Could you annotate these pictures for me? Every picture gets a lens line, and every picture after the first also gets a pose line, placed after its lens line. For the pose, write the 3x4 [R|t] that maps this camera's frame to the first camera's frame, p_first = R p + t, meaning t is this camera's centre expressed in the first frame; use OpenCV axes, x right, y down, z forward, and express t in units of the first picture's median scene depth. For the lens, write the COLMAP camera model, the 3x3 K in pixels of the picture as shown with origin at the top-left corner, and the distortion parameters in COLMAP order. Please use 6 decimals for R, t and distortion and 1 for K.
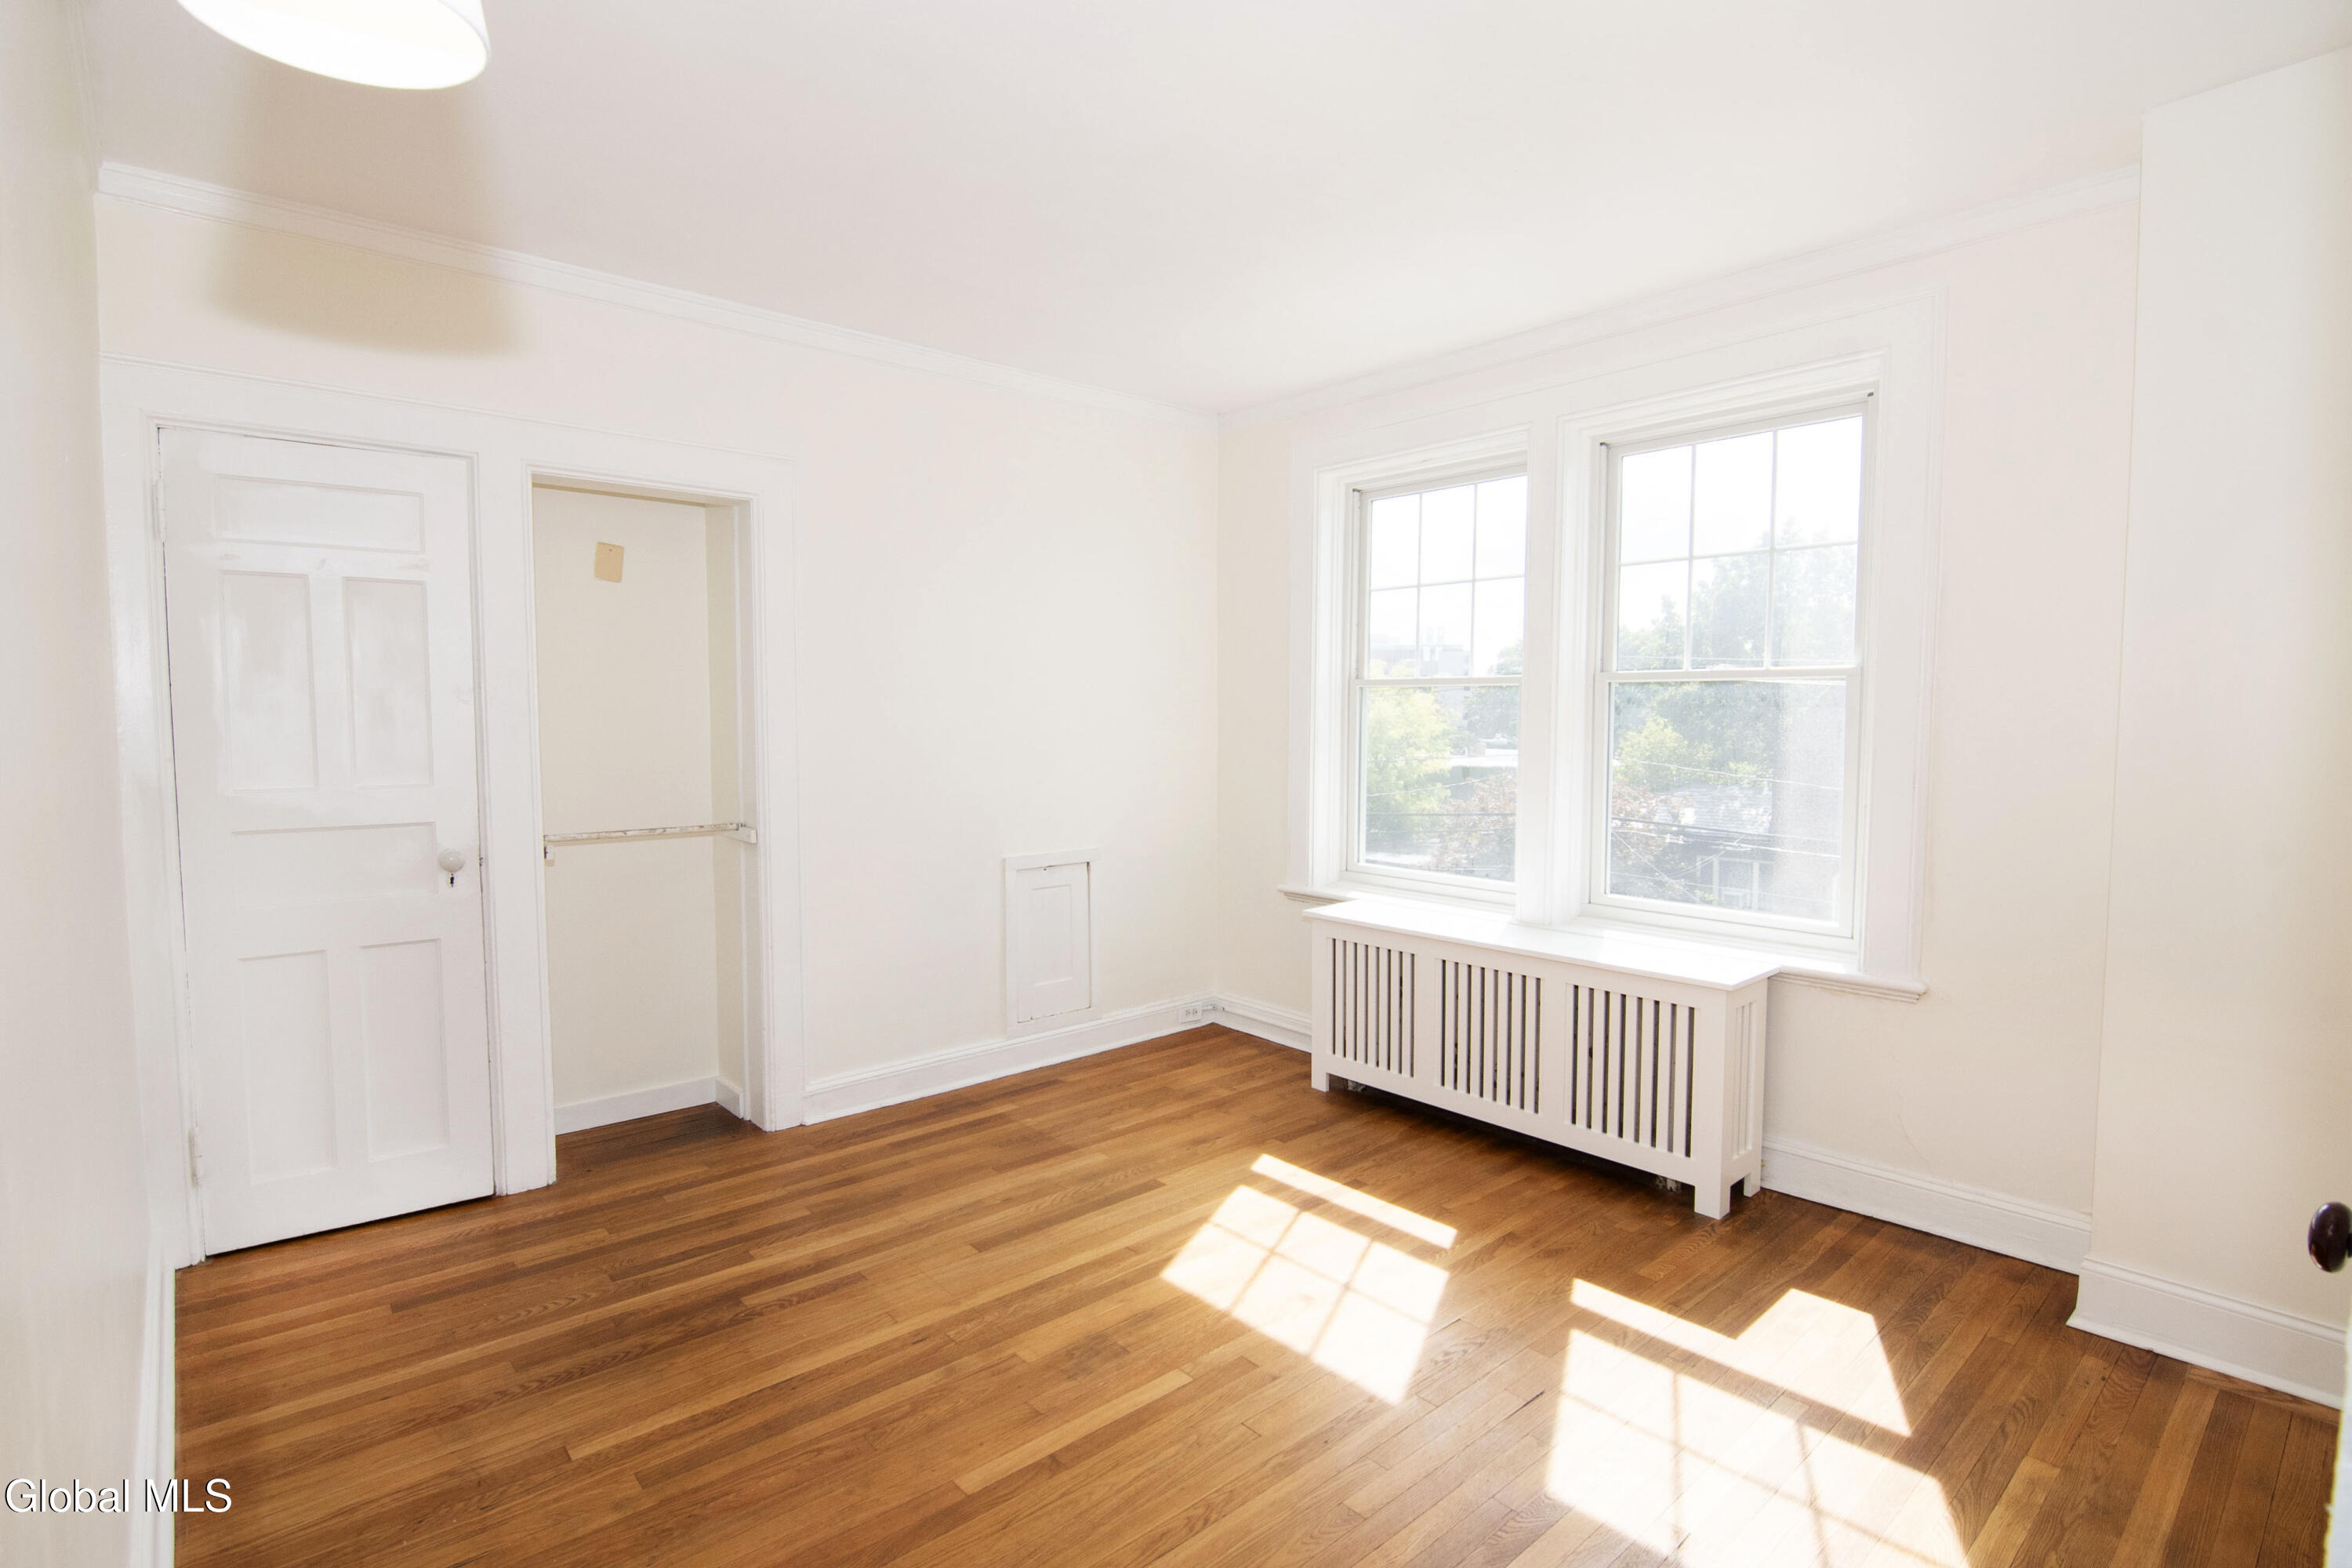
lens RADIAL K [[1136.5, 0, 1181.1], [0, 1136.5, 791.8], [0, 0, 1]] dist [-0.007937, -0.006623]
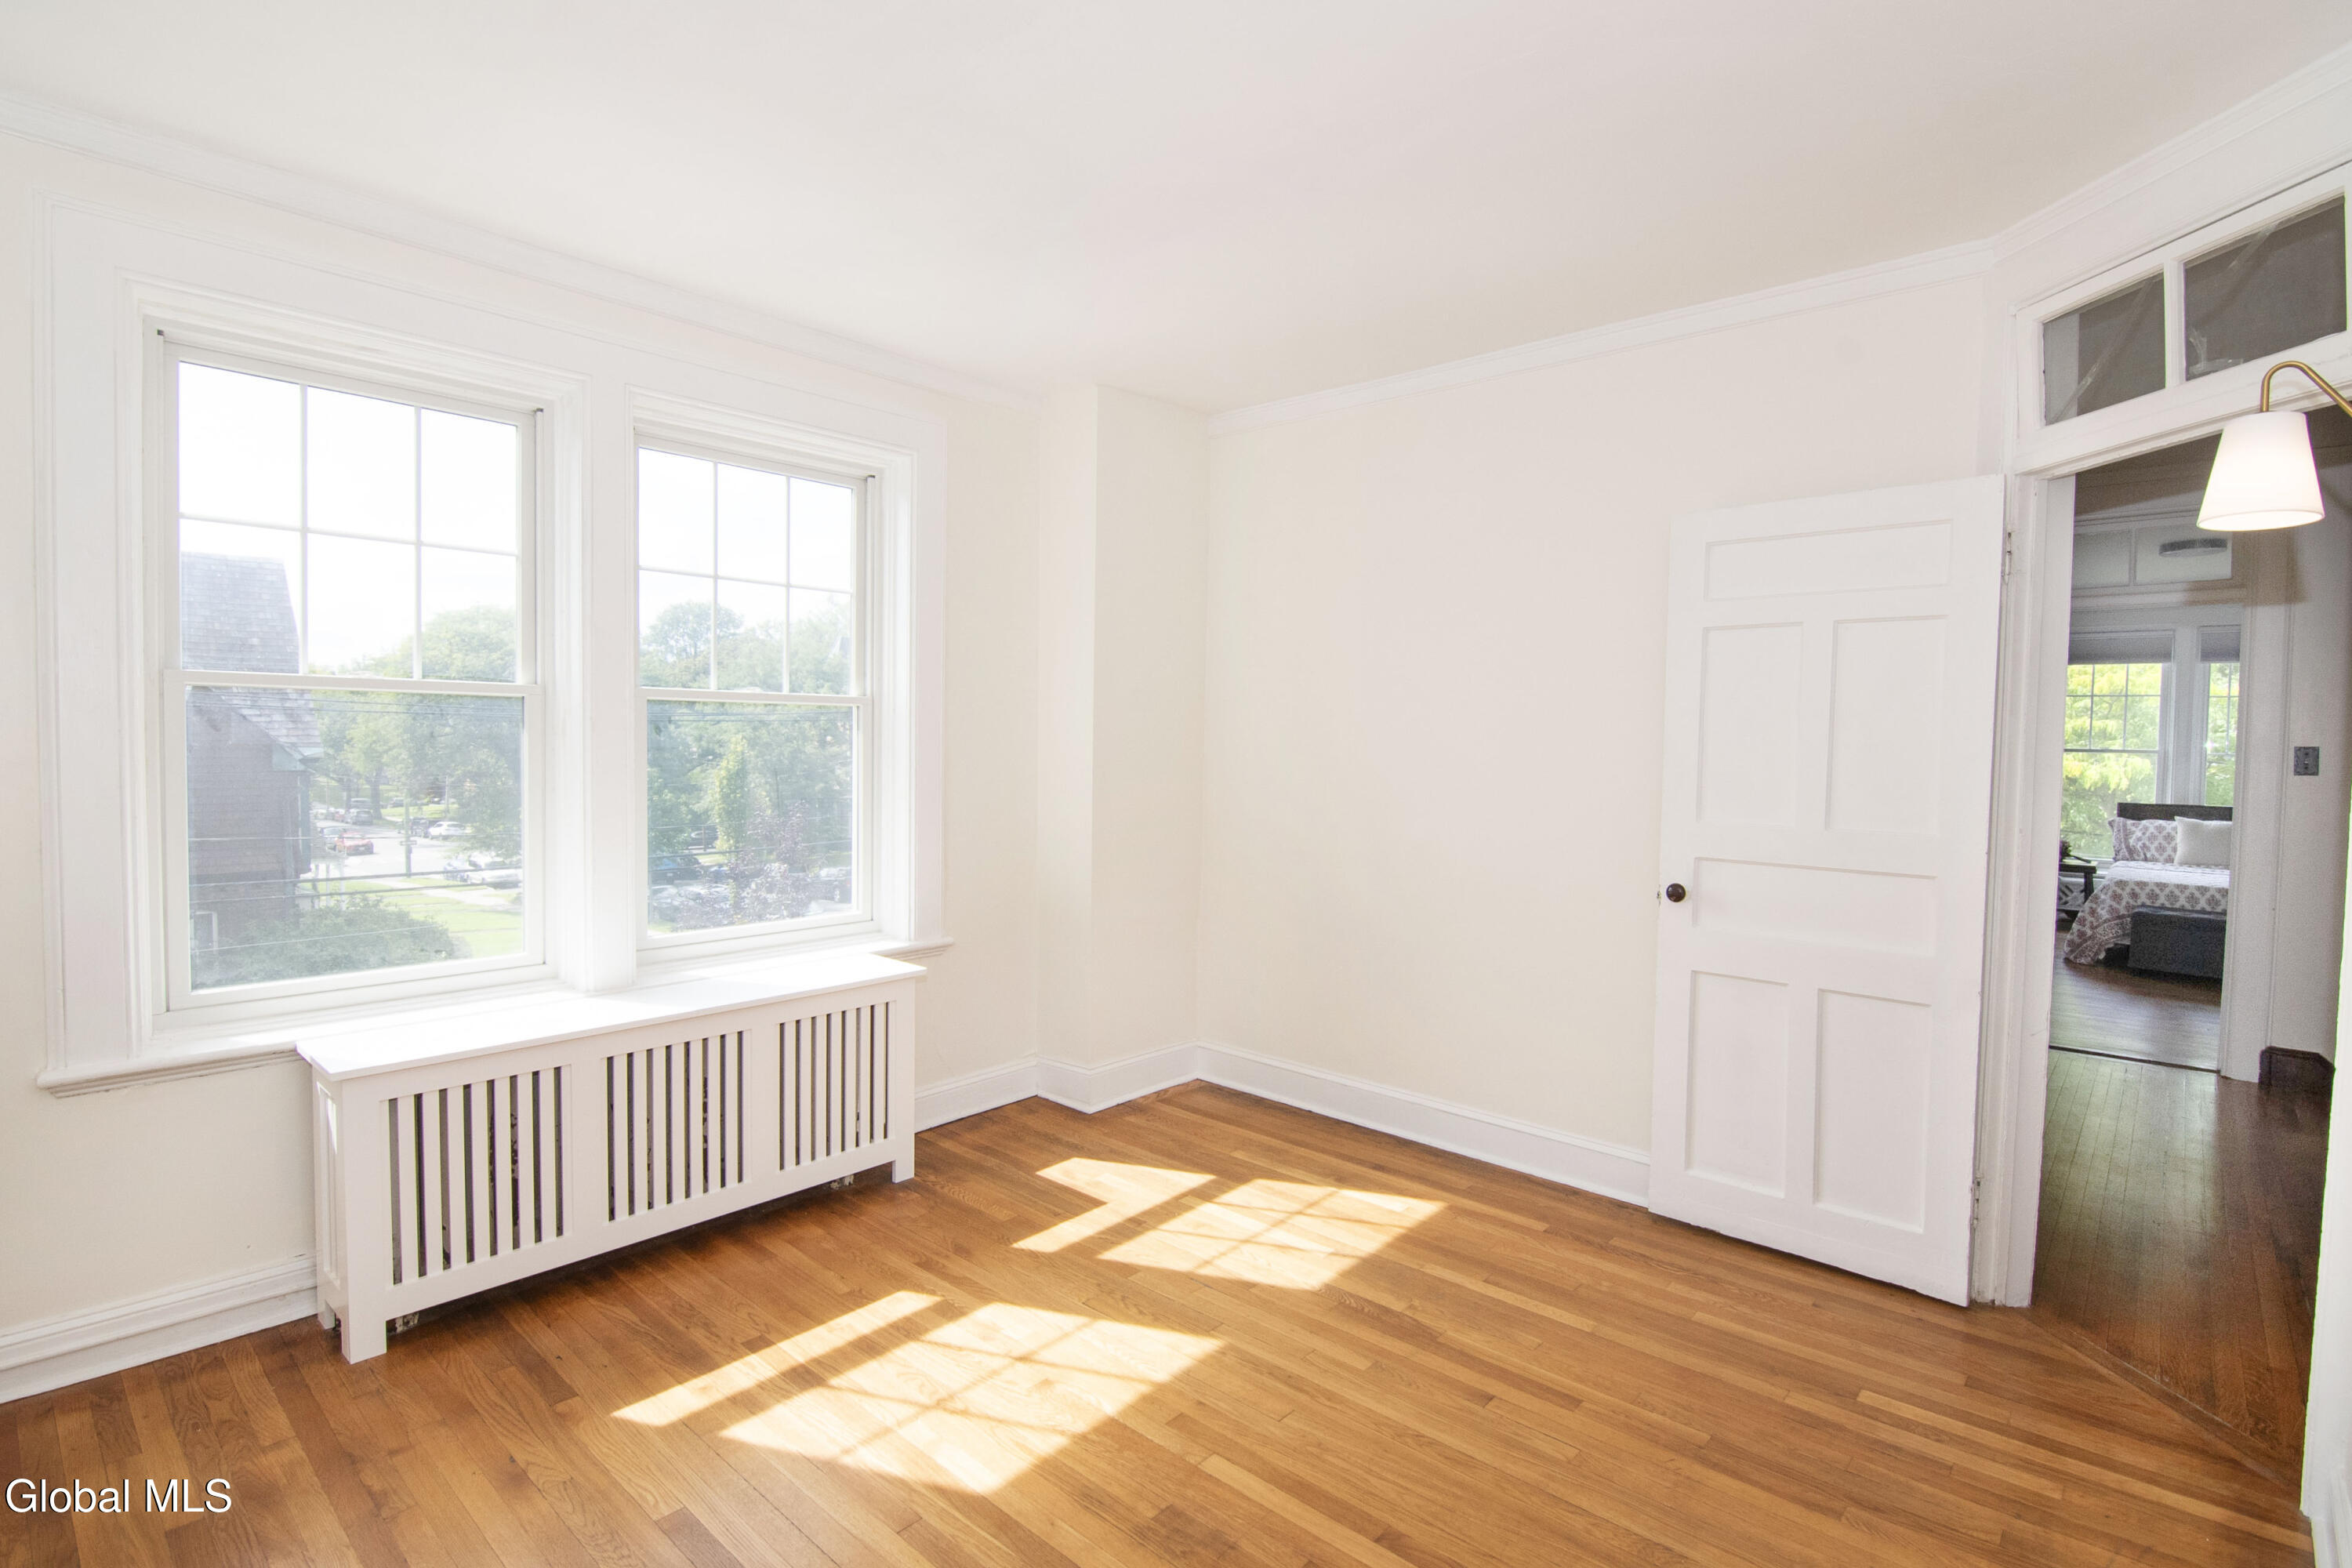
lens RADIAL K [[1136.5, 0, 1180.0], [0, 1136.5, 771.2], [0, 0, 1]] dist [-0.007937, -0.006623]
pose [[-0.122280, -0.032204, 0.991973, -0.716278], [0.053324, 0.997817, 0.038967, -0.065669], [-0.991062, 0.057661, -0.120296, 0.887124]]
